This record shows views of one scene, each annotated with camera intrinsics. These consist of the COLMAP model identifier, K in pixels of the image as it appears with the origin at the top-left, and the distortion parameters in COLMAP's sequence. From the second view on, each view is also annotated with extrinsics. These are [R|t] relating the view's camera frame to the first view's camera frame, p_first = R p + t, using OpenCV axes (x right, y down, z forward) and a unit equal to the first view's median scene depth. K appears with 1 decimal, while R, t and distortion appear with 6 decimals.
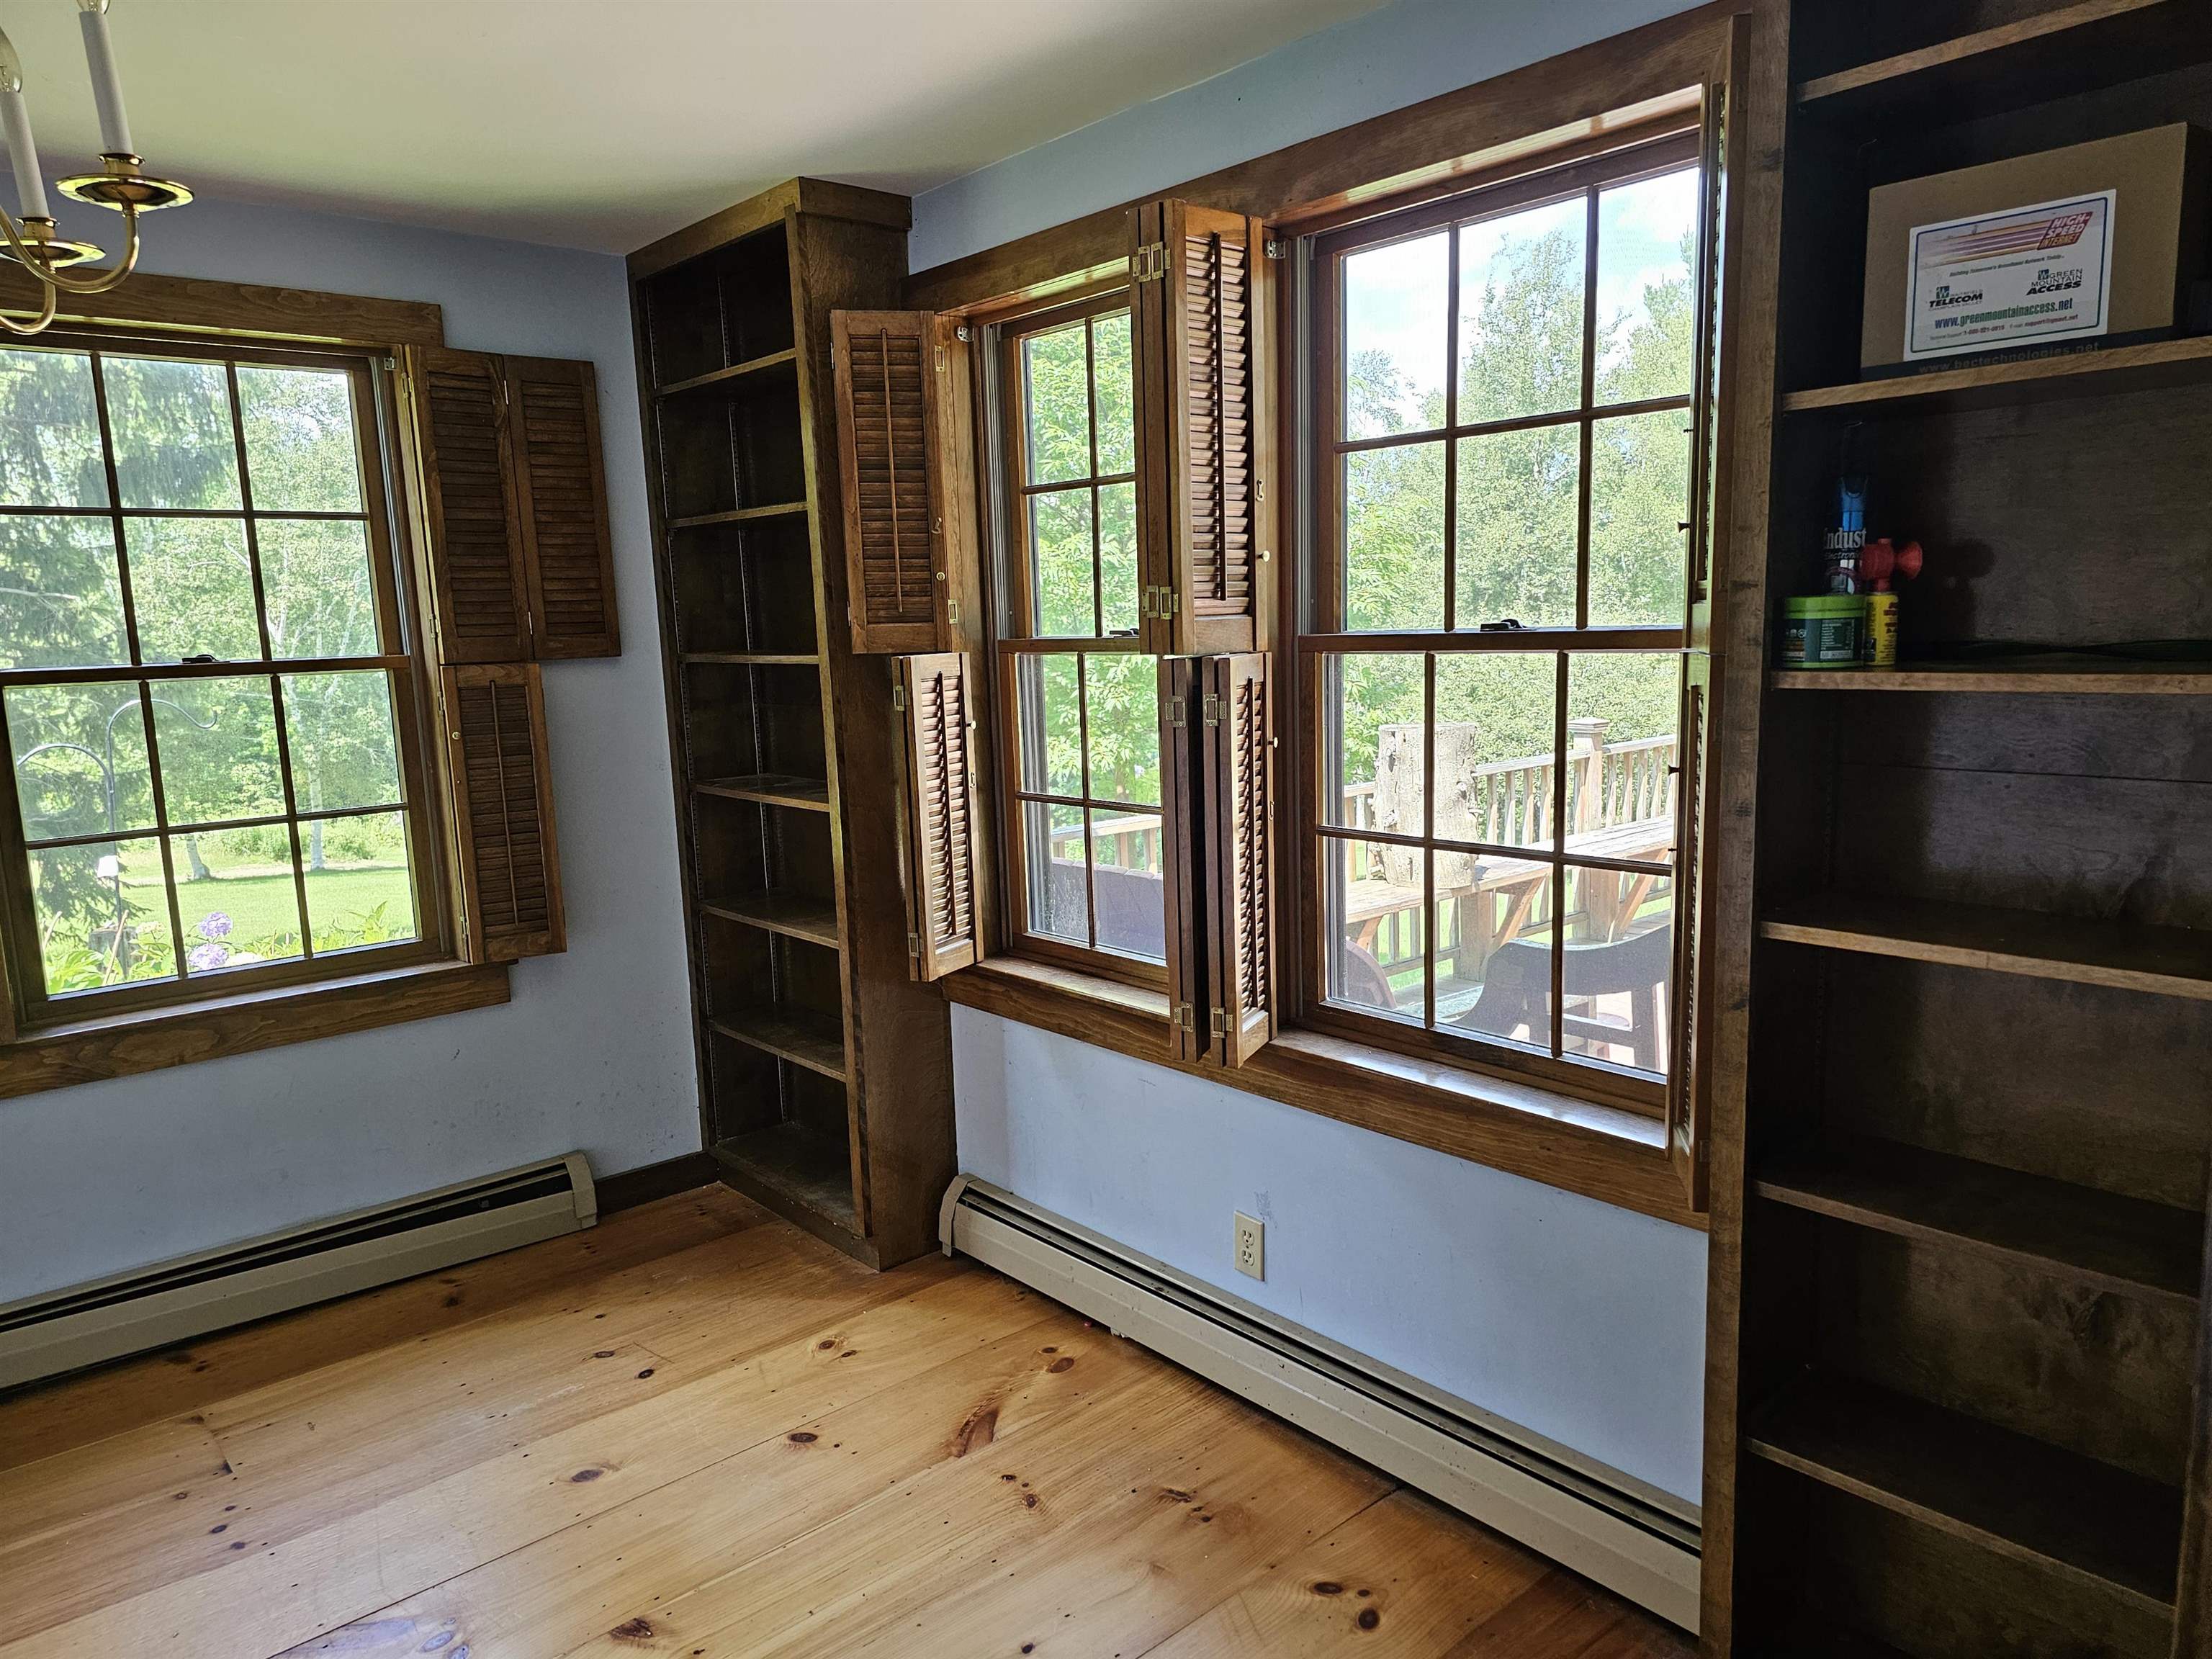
lens RADIAL K [[1454.1, 0, 1122.0], [0, 1454.1, 827.6], [0, 0, 1]] dist [-0.000983, -0.028535]
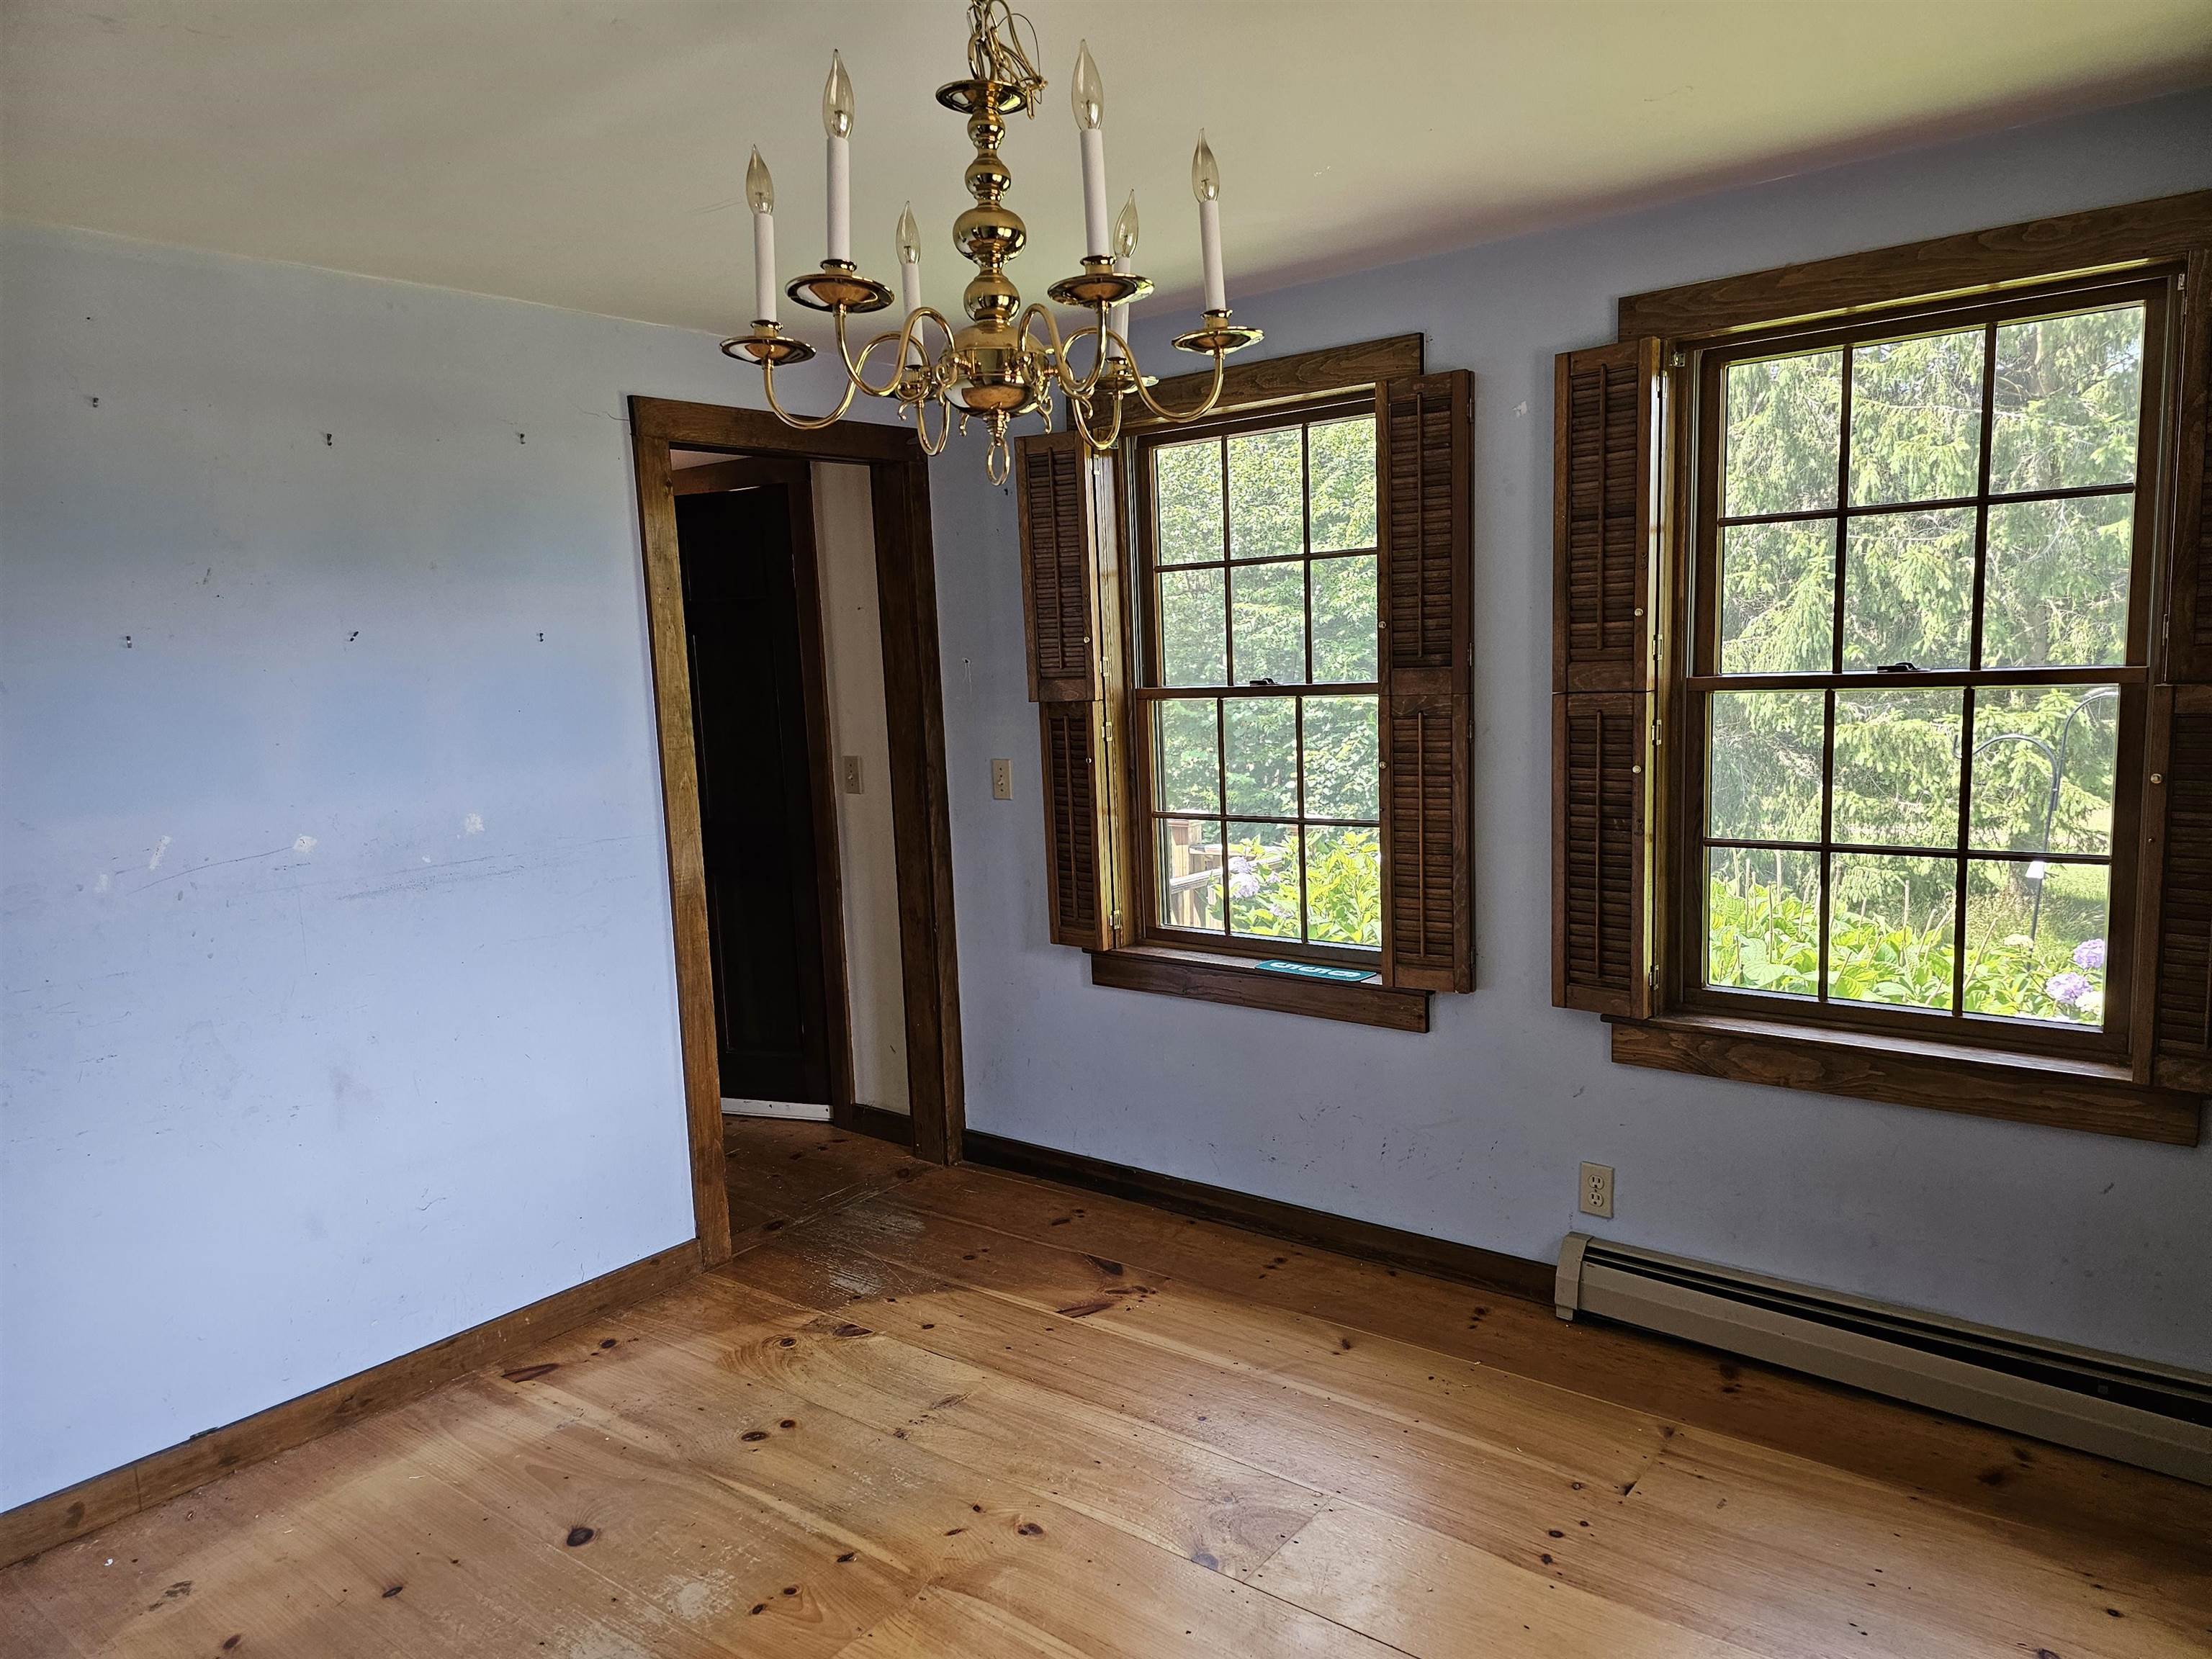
lens RADIAL K [[1454.1, 0, 1122.0], [0, 1454.1, 827.6], [0, 0, 1]] dist [-0.000983, -0.028535]
pose [[0.127856, 0.142505, -0.981501, 0.222370], [-0.095901, 0.986763, 0.130776, -0.092692], [0.987145, 0.077406, 0.139830, 0.412817]]
